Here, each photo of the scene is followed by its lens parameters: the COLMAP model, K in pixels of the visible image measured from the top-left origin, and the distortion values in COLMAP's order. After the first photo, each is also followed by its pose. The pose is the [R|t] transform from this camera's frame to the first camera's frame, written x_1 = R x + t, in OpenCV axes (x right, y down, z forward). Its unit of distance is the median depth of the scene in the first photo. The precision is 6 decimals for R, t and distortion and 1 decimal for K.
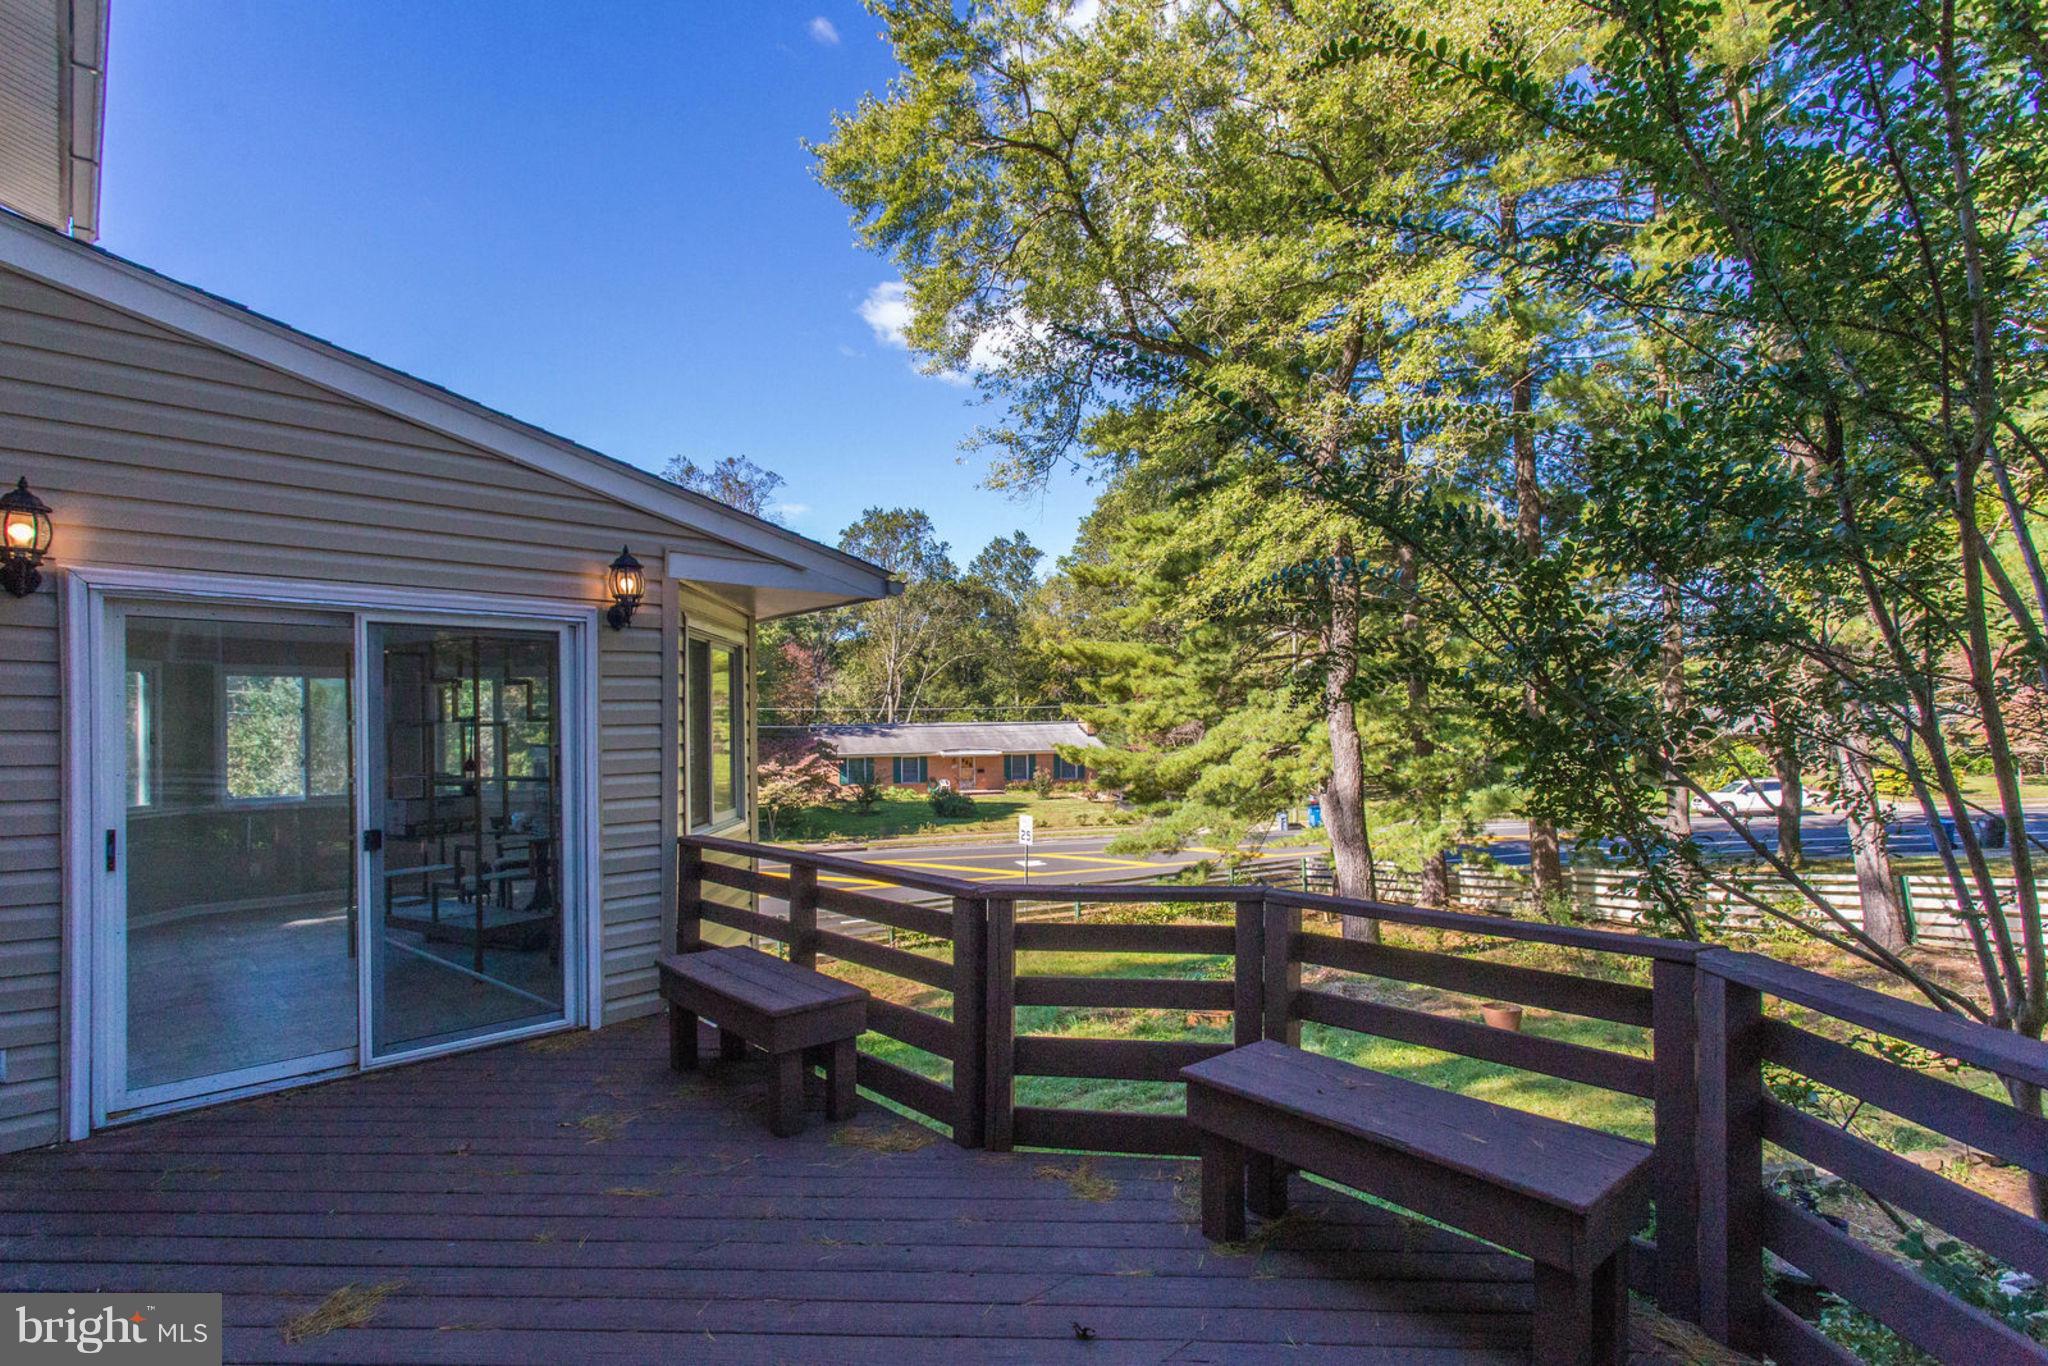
lens RADIAL K [[1019.3, 0, 1037.1], [0, 1019.3, 717.0], [0, 0, 1]] dist [0.009337, 0.000592]
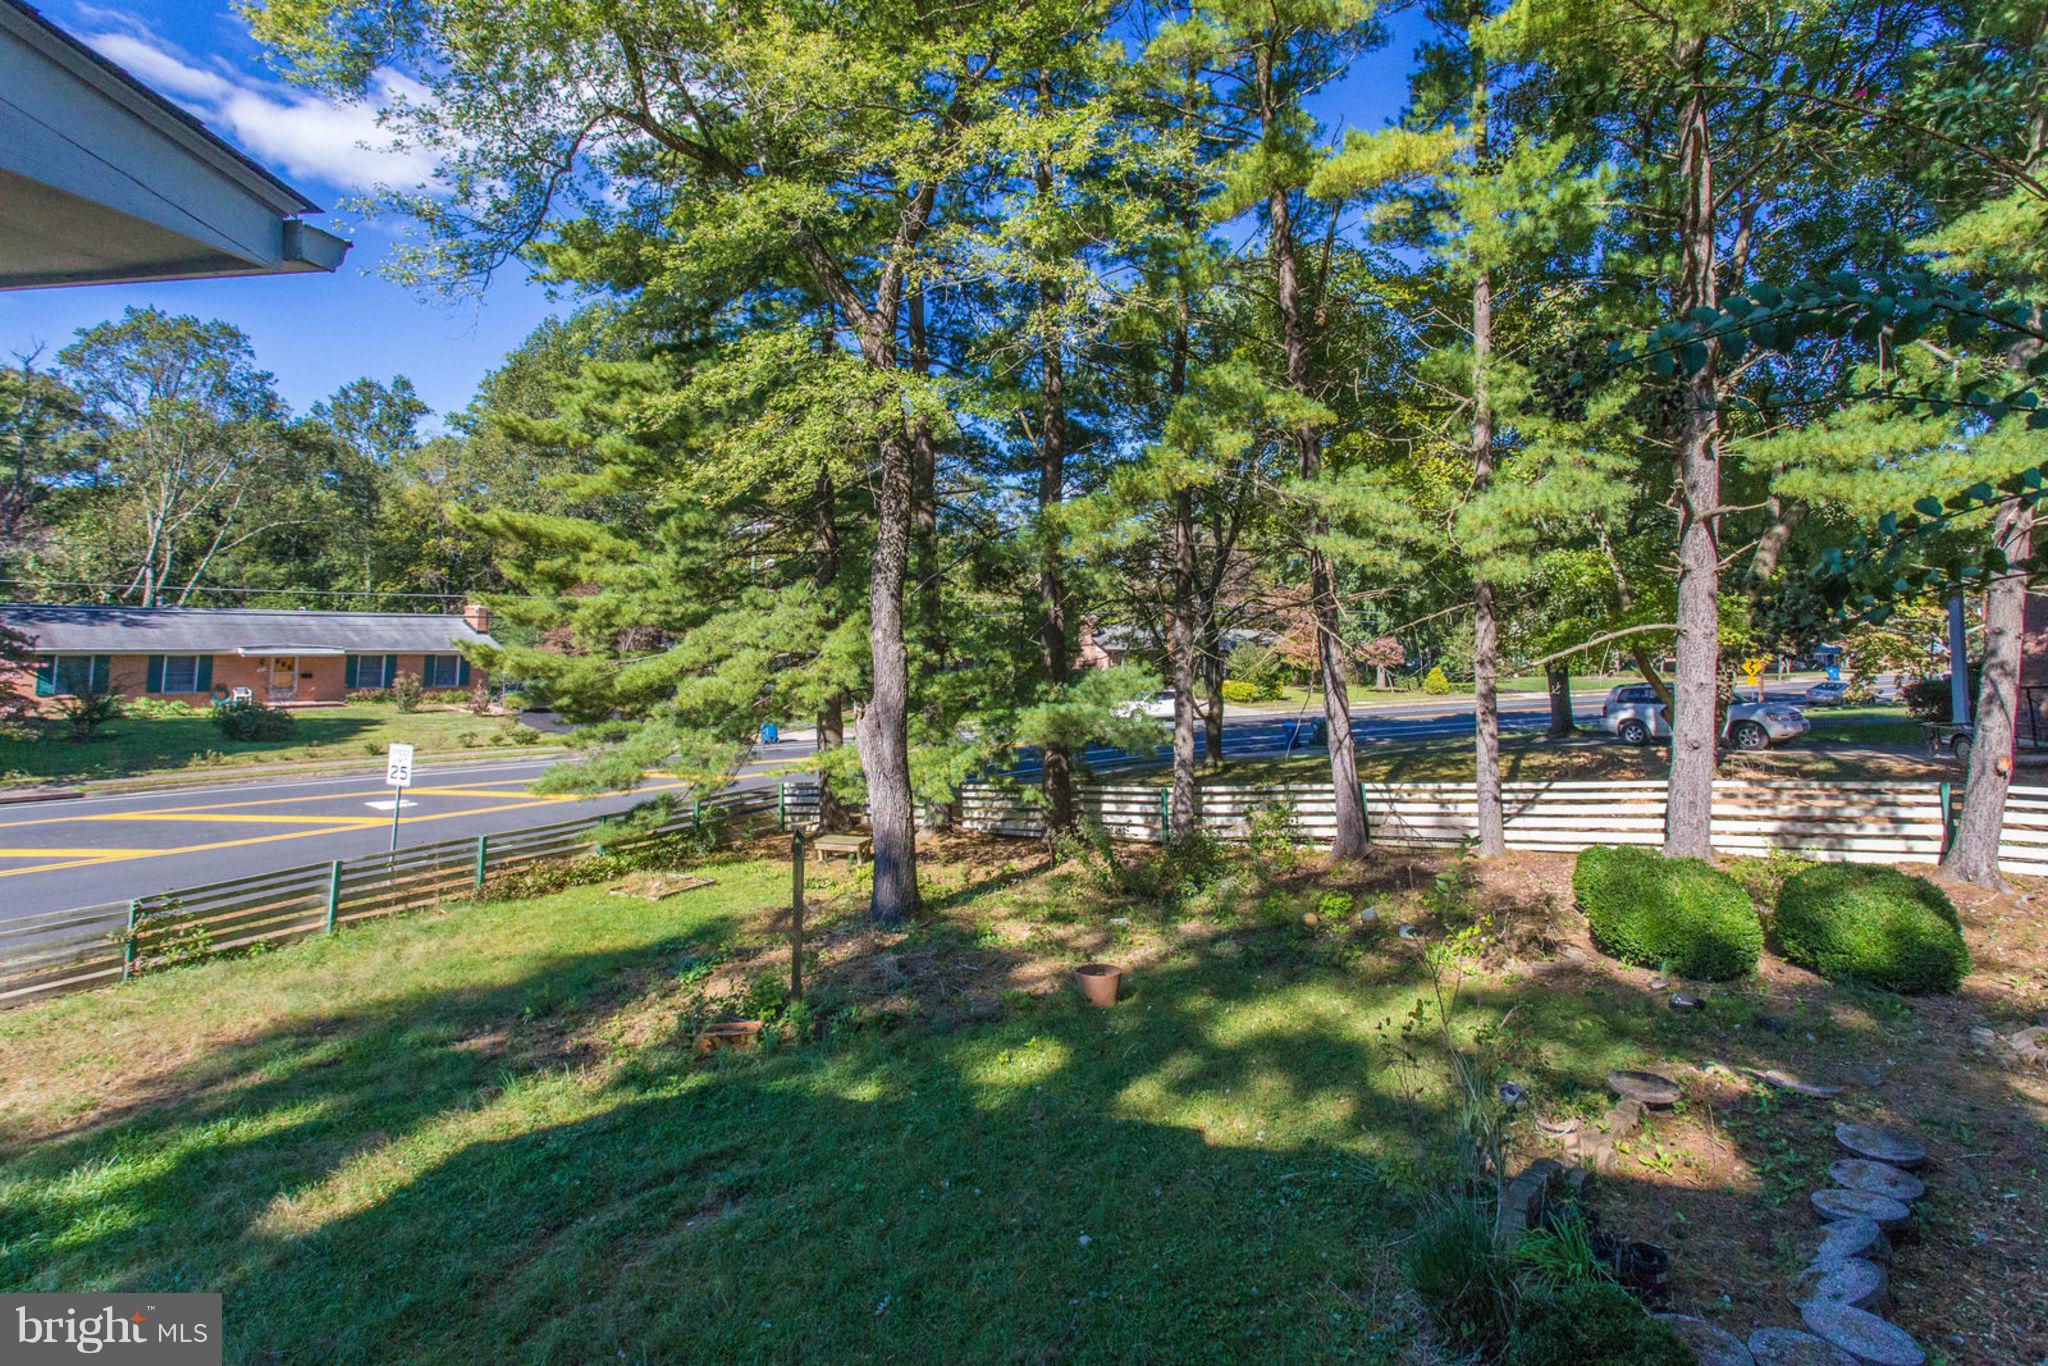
lens RADIAL K [[990.0, 0, 1076.1], [0, 990.0, 562.8], [0, 0, 1]] dist [0.006751, 0.000111]
pose [[0.818752, 0.072109, 0.569601, -0.031613], [-0.038068, 0.996717, -0.071460, 0.001290], [-0.572884, 0.036825, 0.818809, 0.162452]]
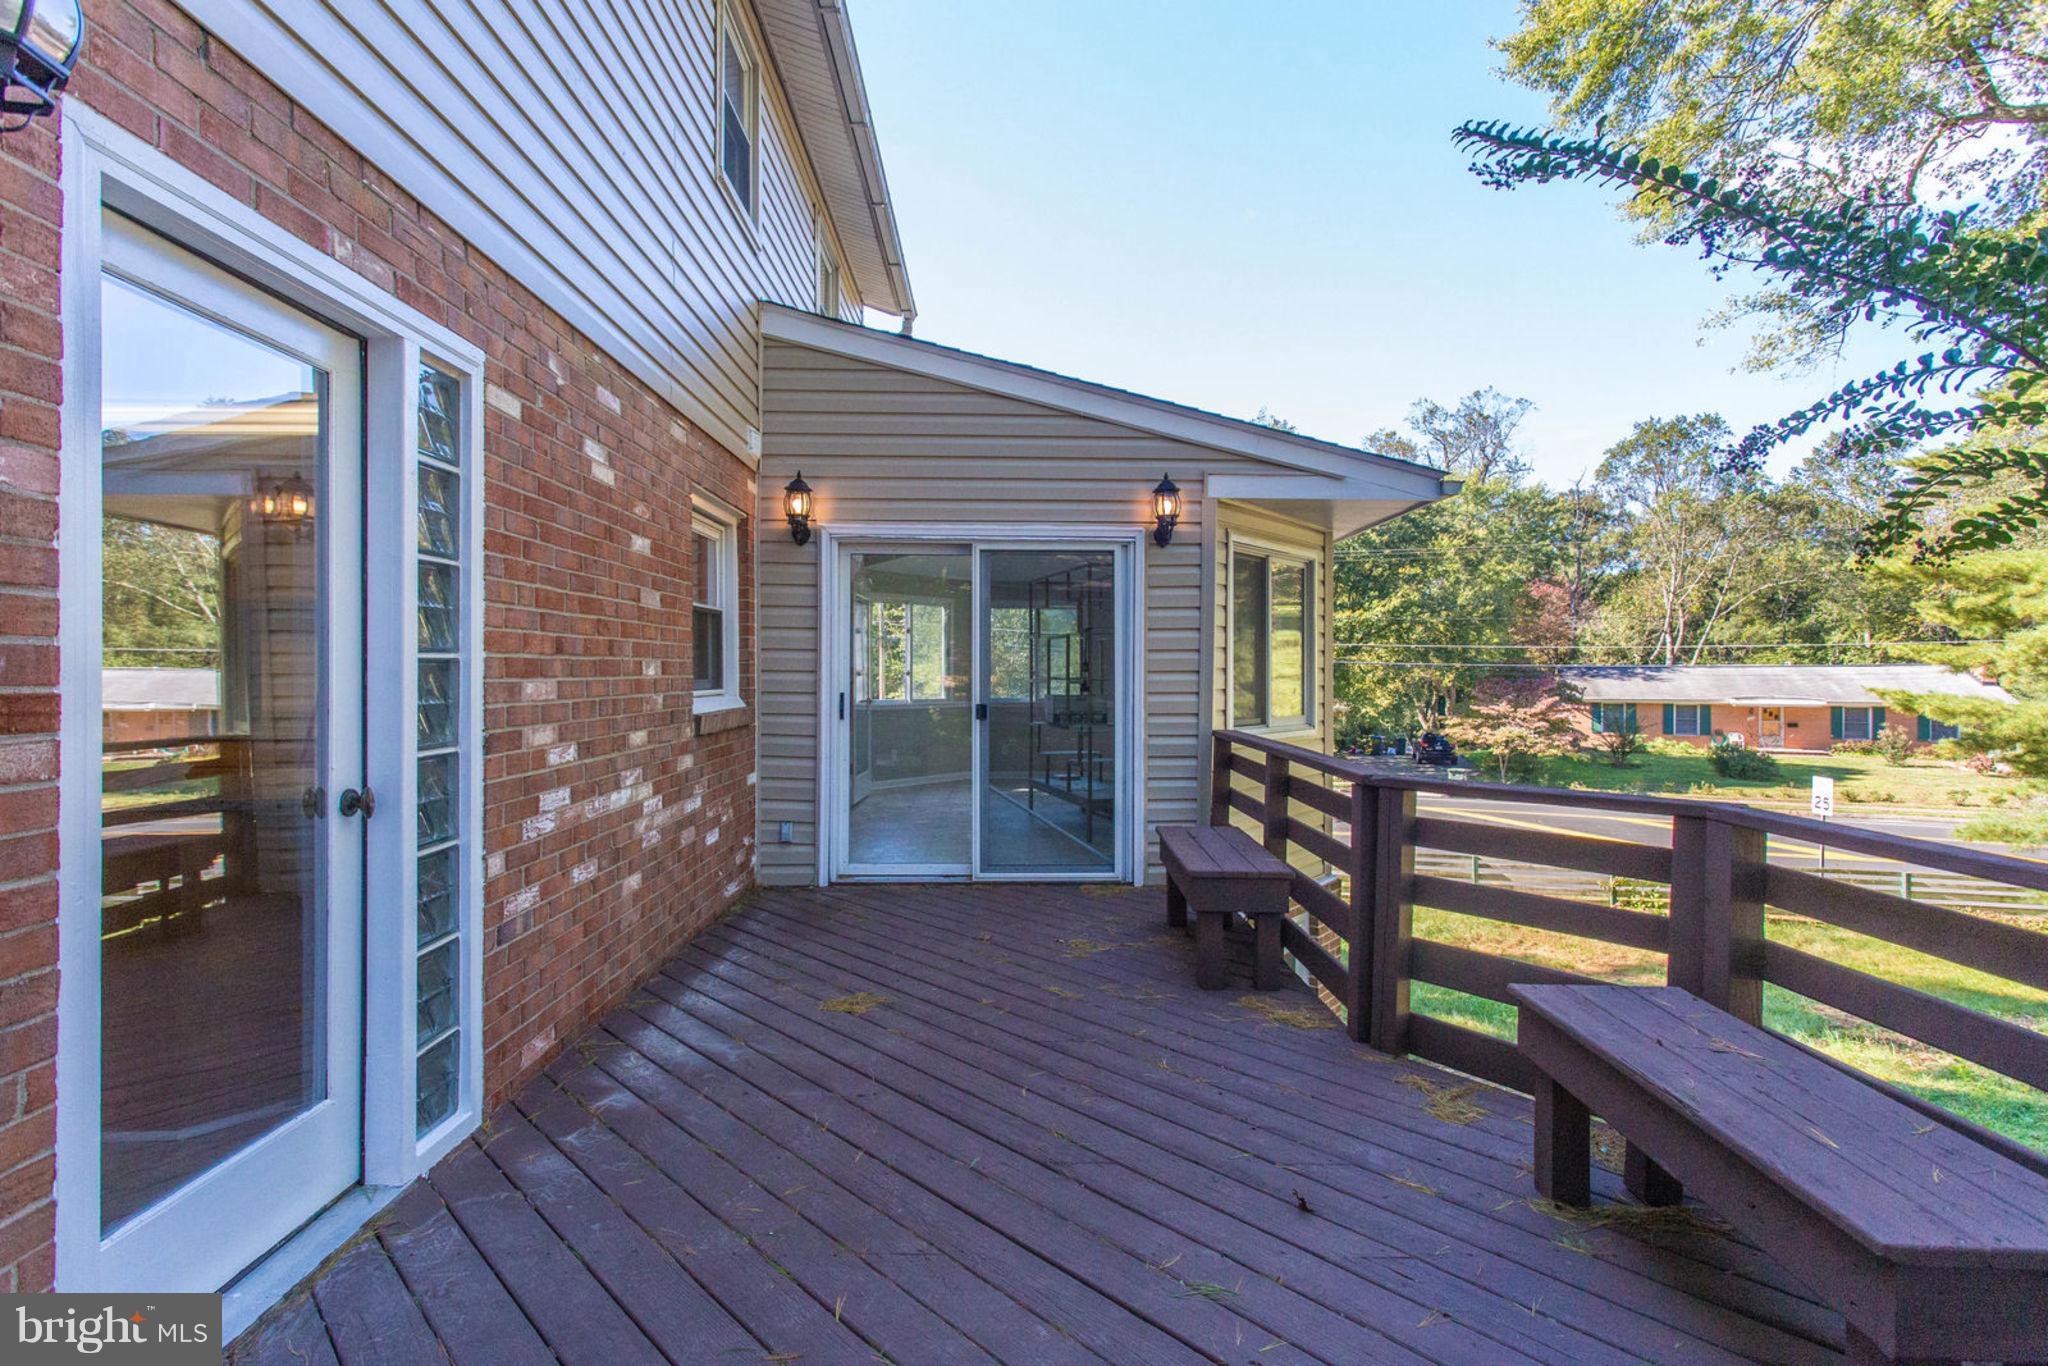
lens RADIAL K [[990.0, 0, 1004.2], [0, 990.0, 660.9], [0, 0, 1]] dist [0.006751, 0.000111]
pose [[0.731757, 0.008277, -0.681516, 0.052368], [-0.008026, 0.999962, 0.003528, 0.009669], [0.681519, 0.002888, 0.731795, 0.012969]]
